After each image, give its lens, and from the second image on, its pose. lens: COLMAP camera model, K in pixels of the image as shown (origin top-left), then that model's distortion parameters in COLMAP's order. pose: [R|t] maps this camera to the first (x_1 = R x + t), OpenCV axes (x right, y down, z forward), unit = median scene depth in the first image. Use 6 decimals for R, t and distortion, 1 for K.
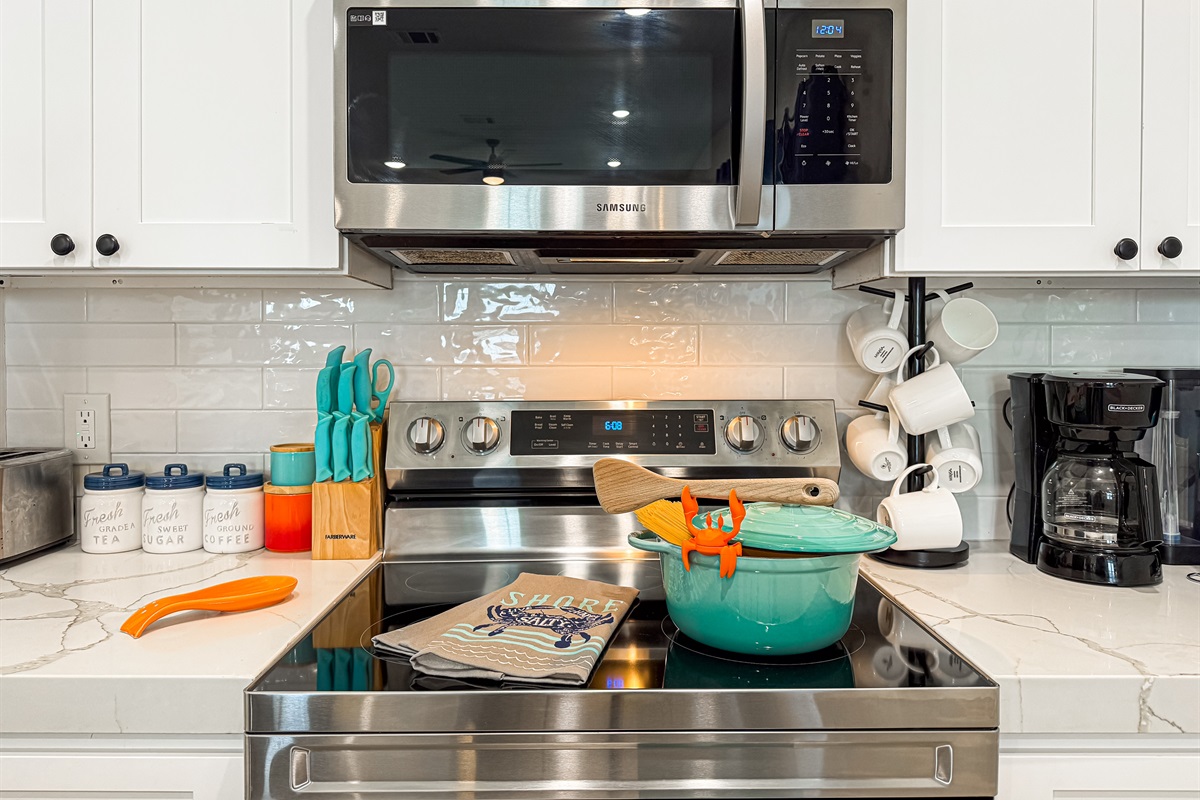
lens RADIAL K [[854.0, 0, 600.0], [0, 854.0, 400.0], [0, 0, 1]] dist [-0.001318, 0.004643]
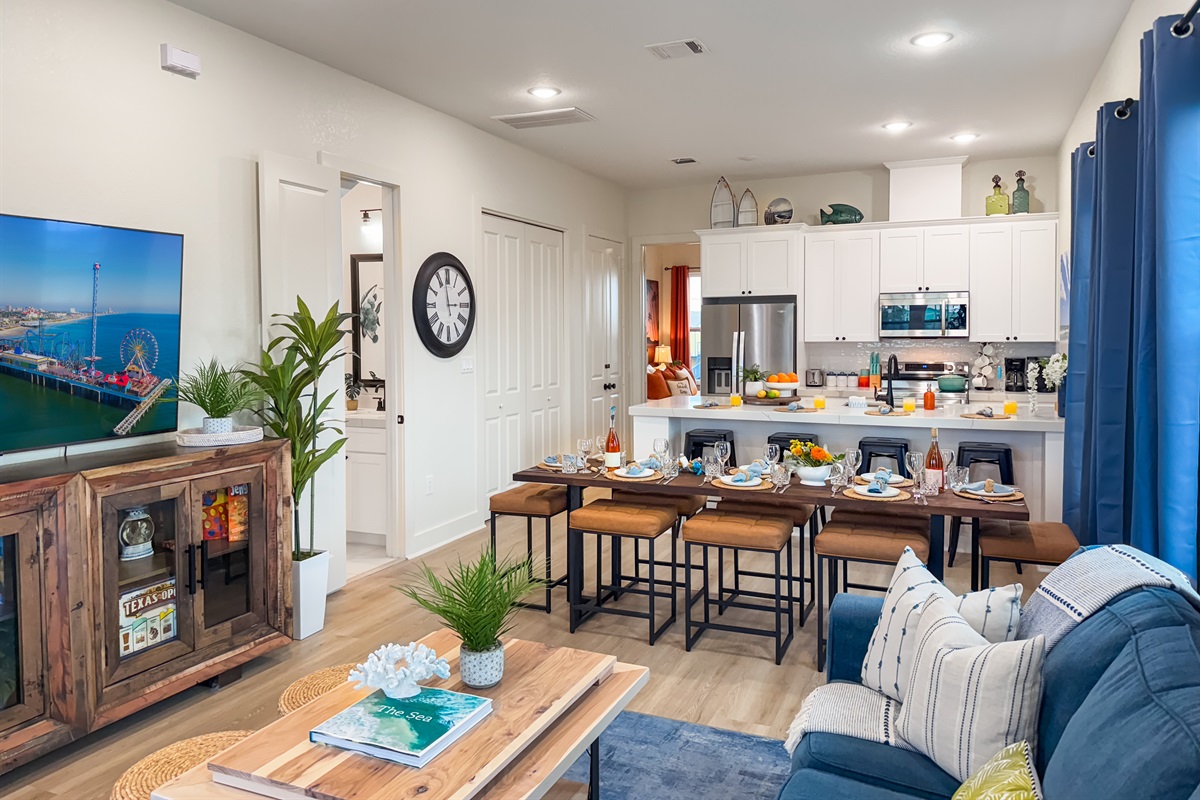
lens RADIAL K [[854.0, 0, 600.0], [0, 854.0, 400.0], [0, 0, 1]] dist [-0.001318, 0.004643]
pose [[0.918850, 0.022836, -0.393946, 0.320157], [-0.001713, 0.998546, 0.053887, -0.051401], [0.394604, -0.048839, 0.917553, -5.808315]]
